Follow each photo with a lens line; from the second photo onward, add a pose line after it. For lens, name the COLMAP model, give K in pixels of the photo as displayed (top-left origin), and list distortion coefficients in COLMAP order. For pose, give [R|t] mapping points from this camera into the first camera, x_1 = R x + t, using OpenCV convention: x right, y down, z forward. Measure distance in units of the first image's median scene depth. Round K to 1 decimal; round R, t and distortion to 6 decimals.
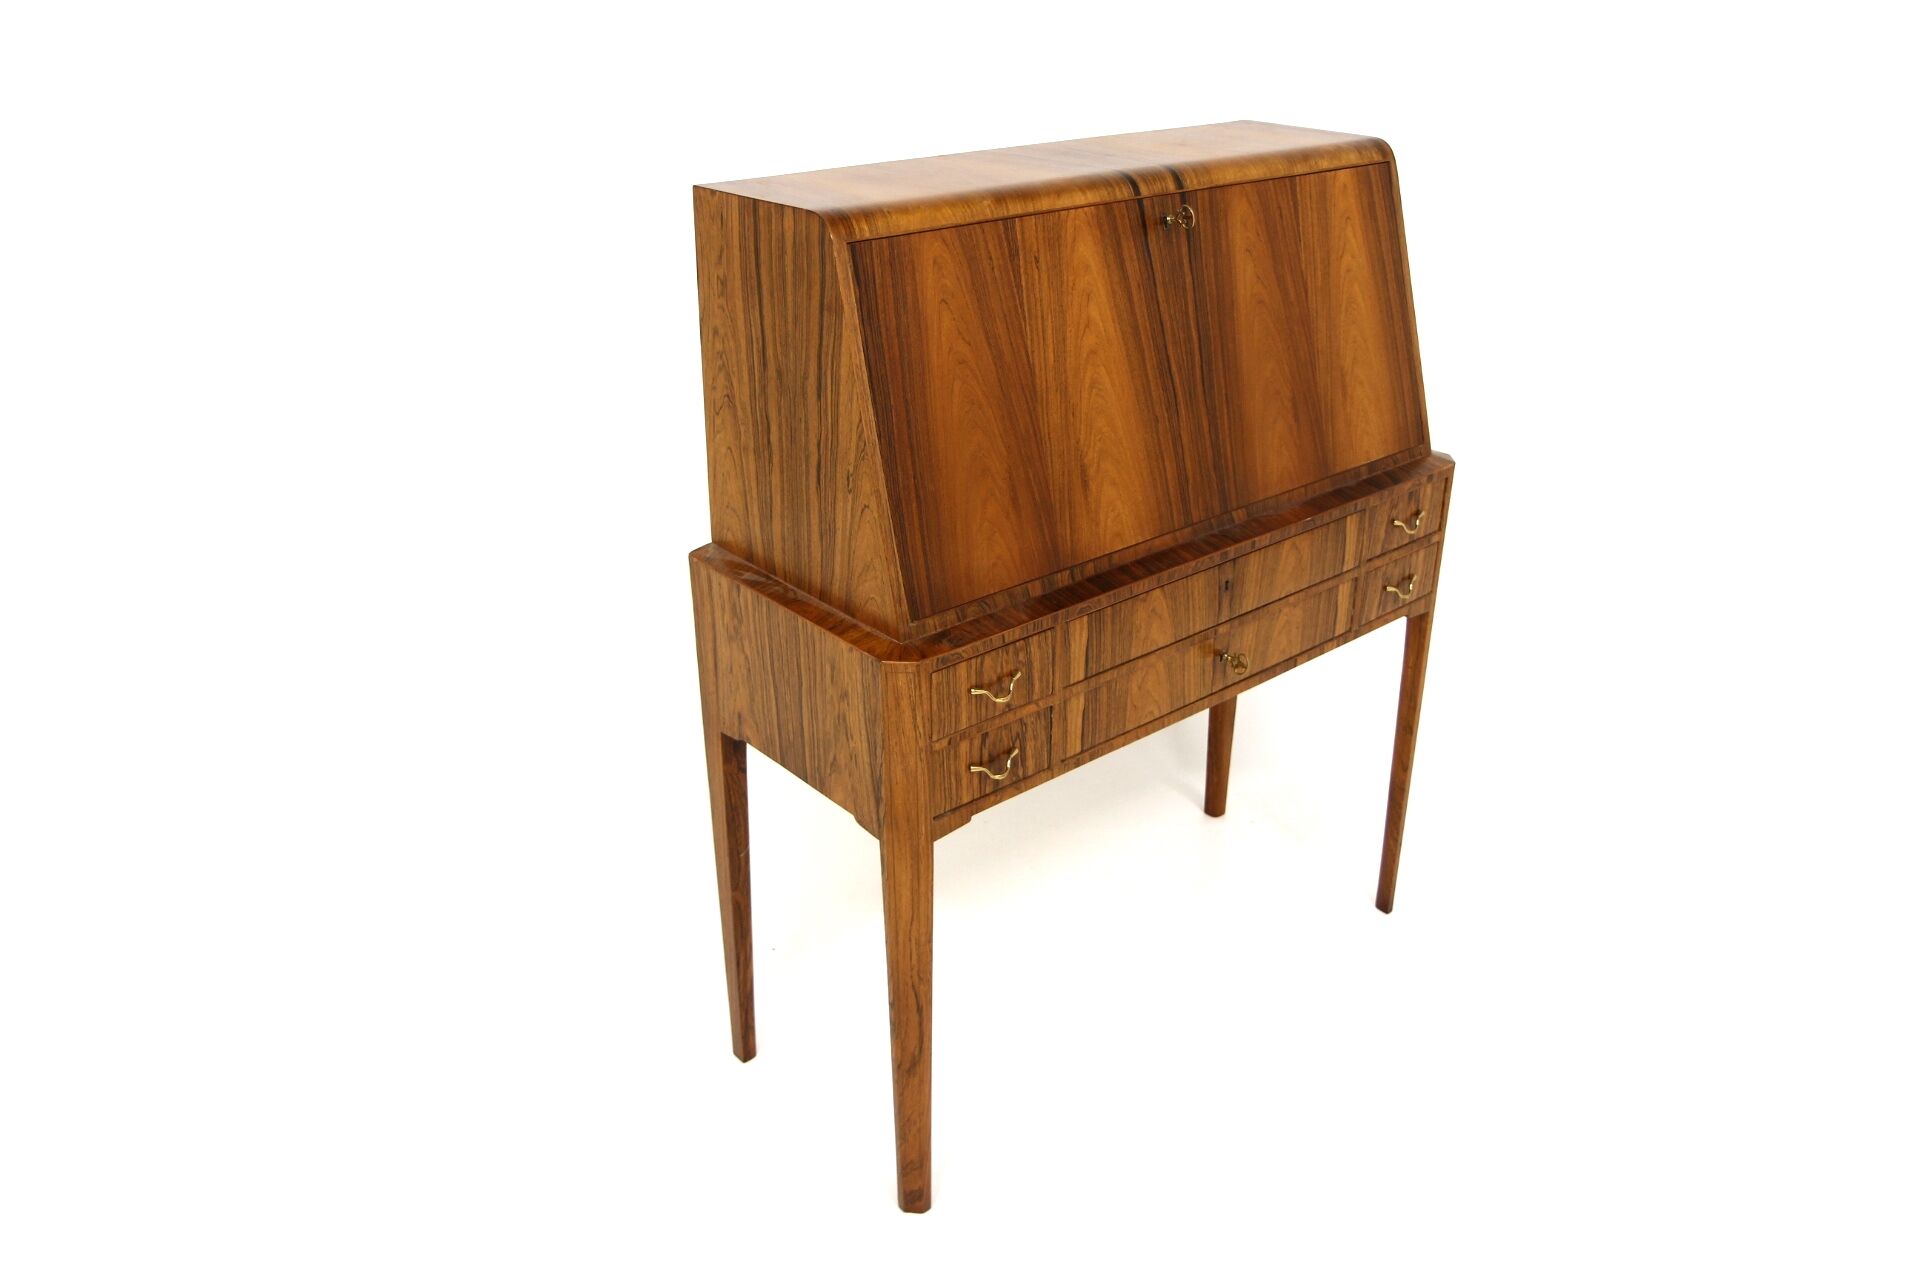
lens RADIAL K [[1522.2, 0, 960.0], [0, 1522.2, 640.0], [0, 0, 1]] dist [-0.071777, 0.002894]
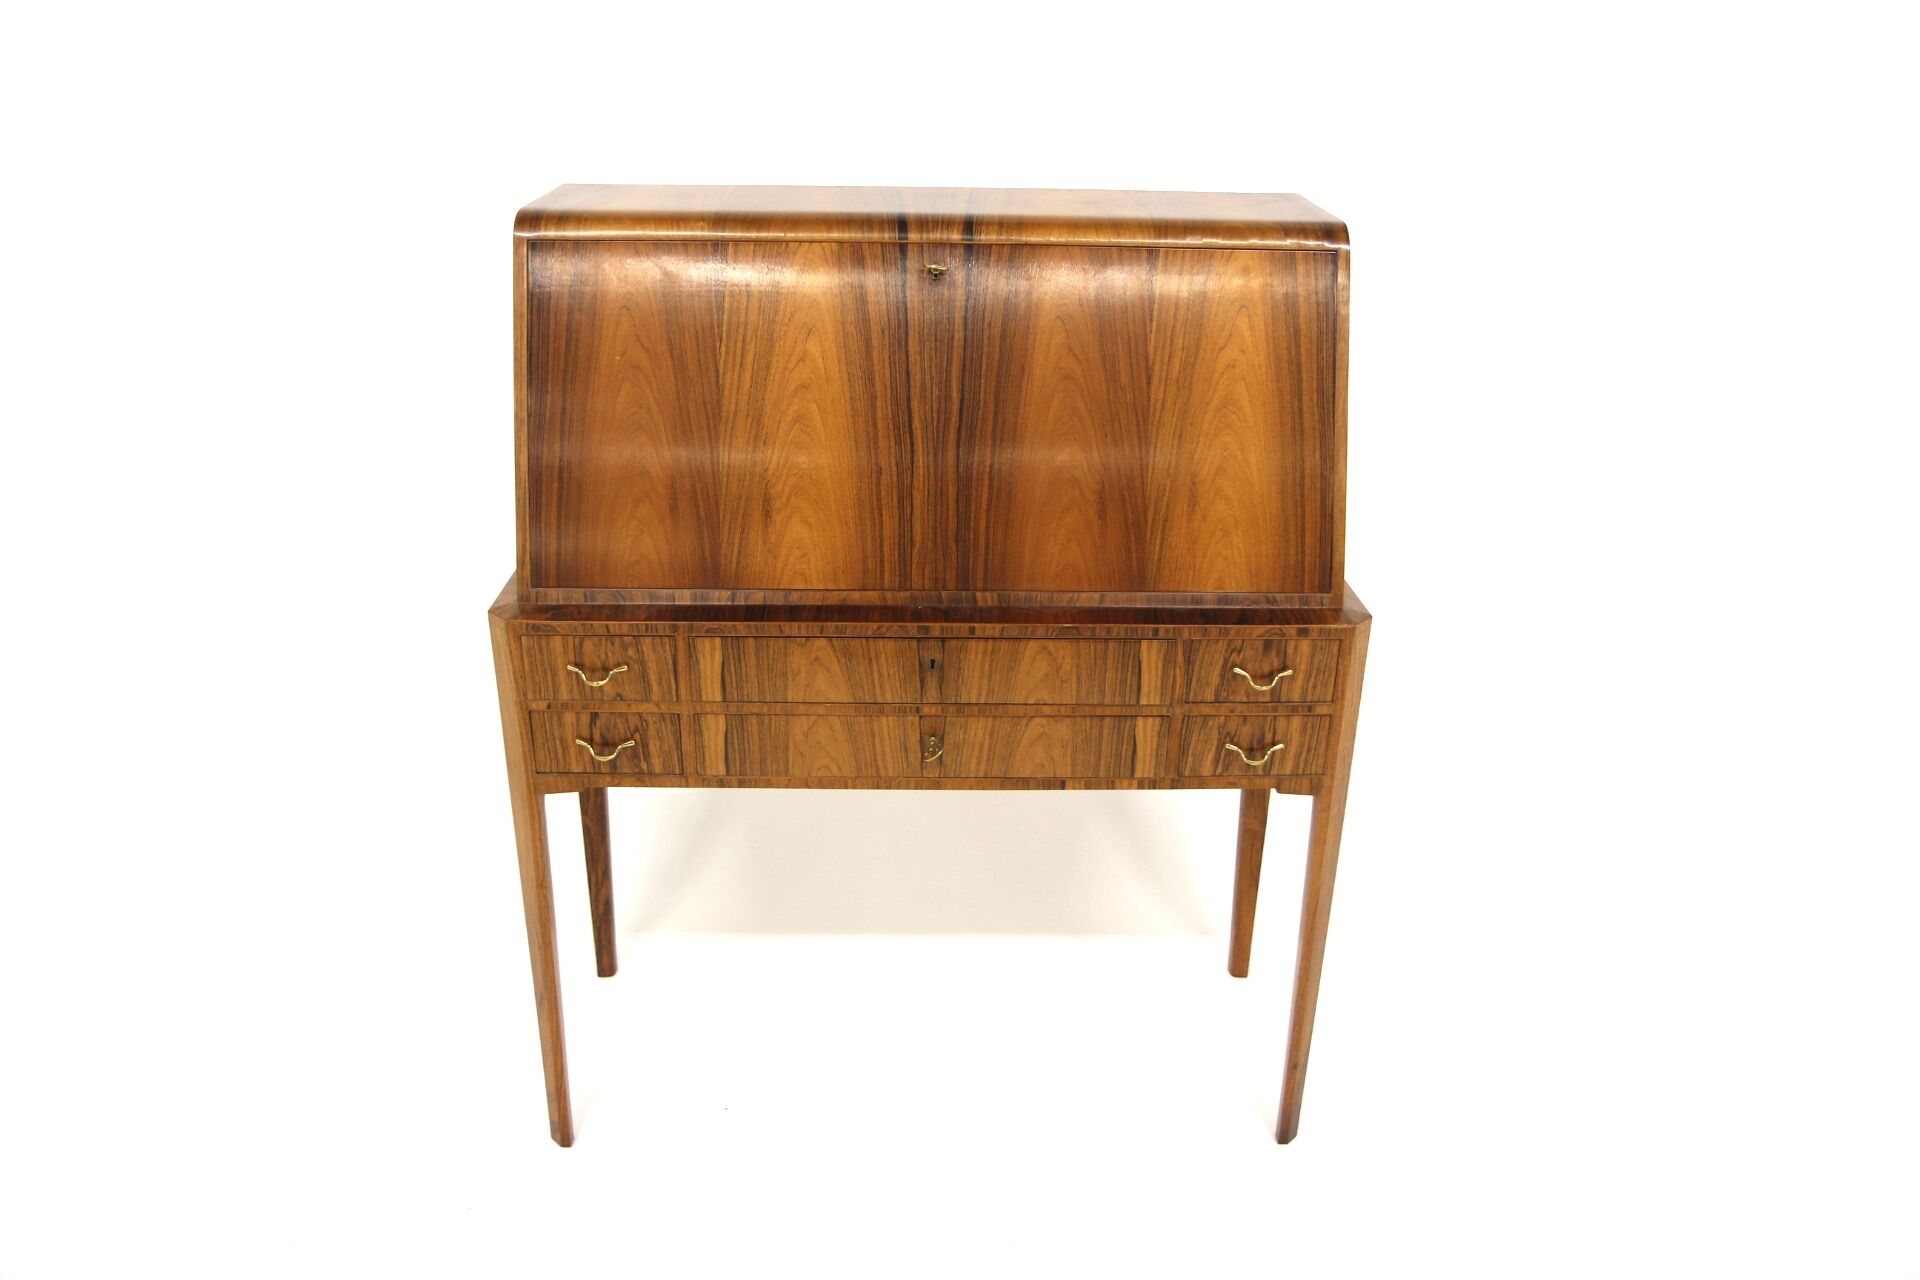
lens RADIAL K [[1522.2, 0, 960.0], [0, 1522.2, 640.0], [0, 0, 1]] dist [-0.071777, 0.002894]
pose [[0.774744, 0.264957, -0.574081, 0.773449], [-0.287610, 0.956268, 0.053208, -0.112149], [0.563073, 0.123889, 0.817068, 0.261802]]
